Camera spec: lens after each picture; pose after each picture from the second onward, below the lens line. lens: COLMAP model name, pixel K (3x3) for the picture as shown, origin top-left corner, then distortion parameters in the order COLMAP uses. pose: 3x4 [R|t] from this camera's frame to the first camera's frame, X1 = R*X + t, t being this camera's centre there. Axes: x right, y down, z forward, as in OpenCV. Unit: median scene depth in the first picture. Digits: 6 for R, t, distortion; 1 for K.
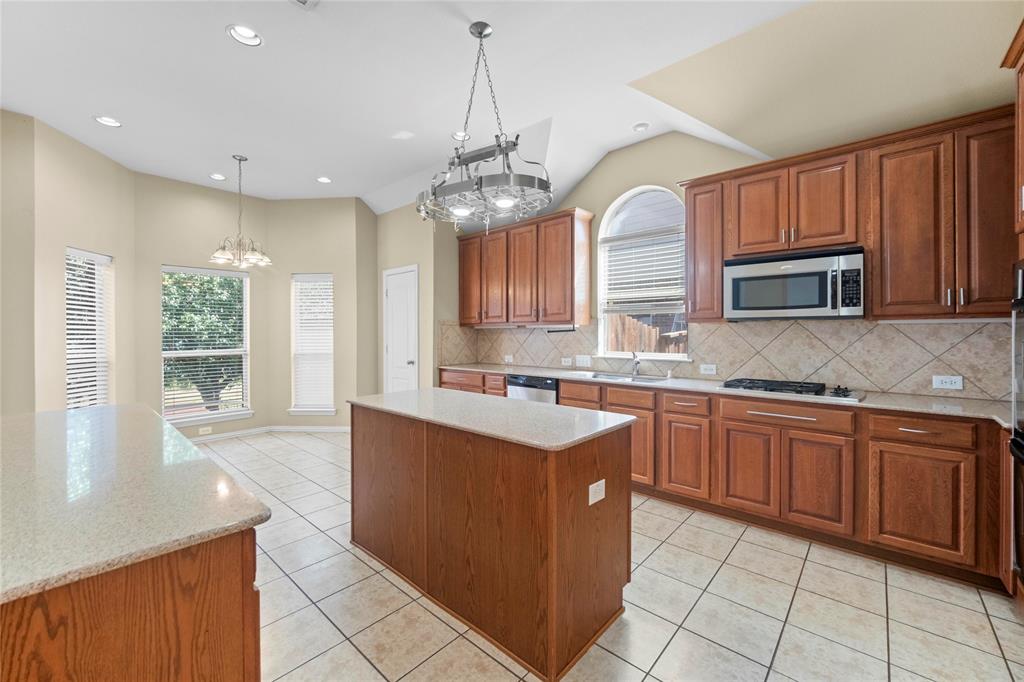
lens RADIAL K [[411.1, 0, 506.2], [0, 411.1, 329.9], [0, 0, 1]] dist [-0.000239, -0.000107]
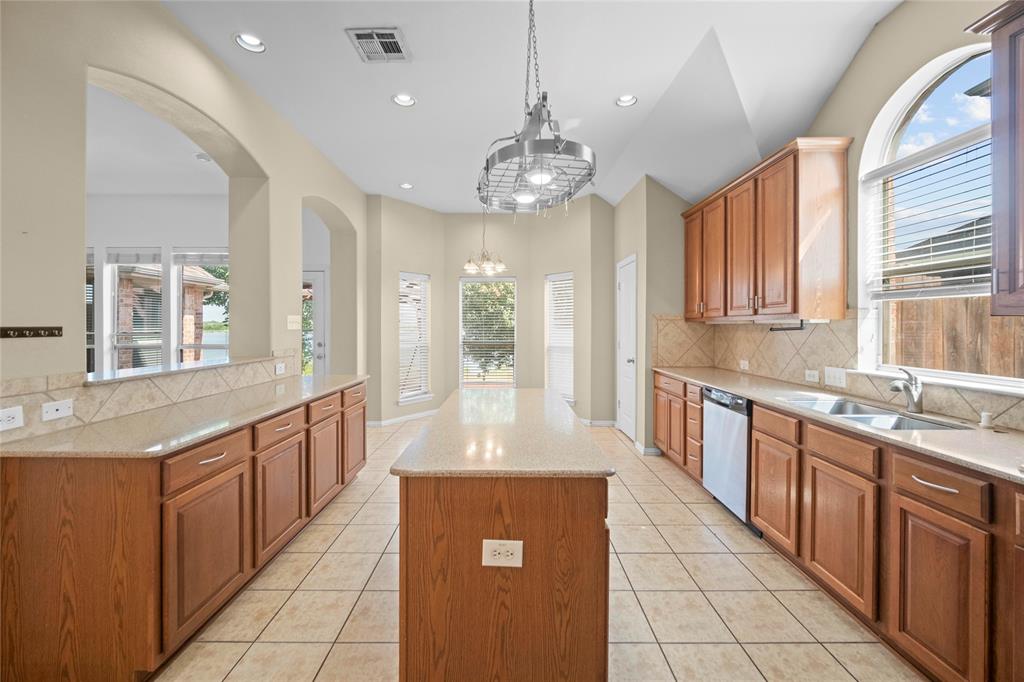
lens RADIAL K [[413.4, 0, 510.7], [0, 413.4, 320.8], [0, 0, 1]] dist [-0.001475, -0.000321]
pose [[0.675074, -0.003132, -0.737743, 0.330253], [-0.001246, 0.999985, -0.005385, -0.006189], [0.737749, 0.004555, 0.675060, 0.219734]]
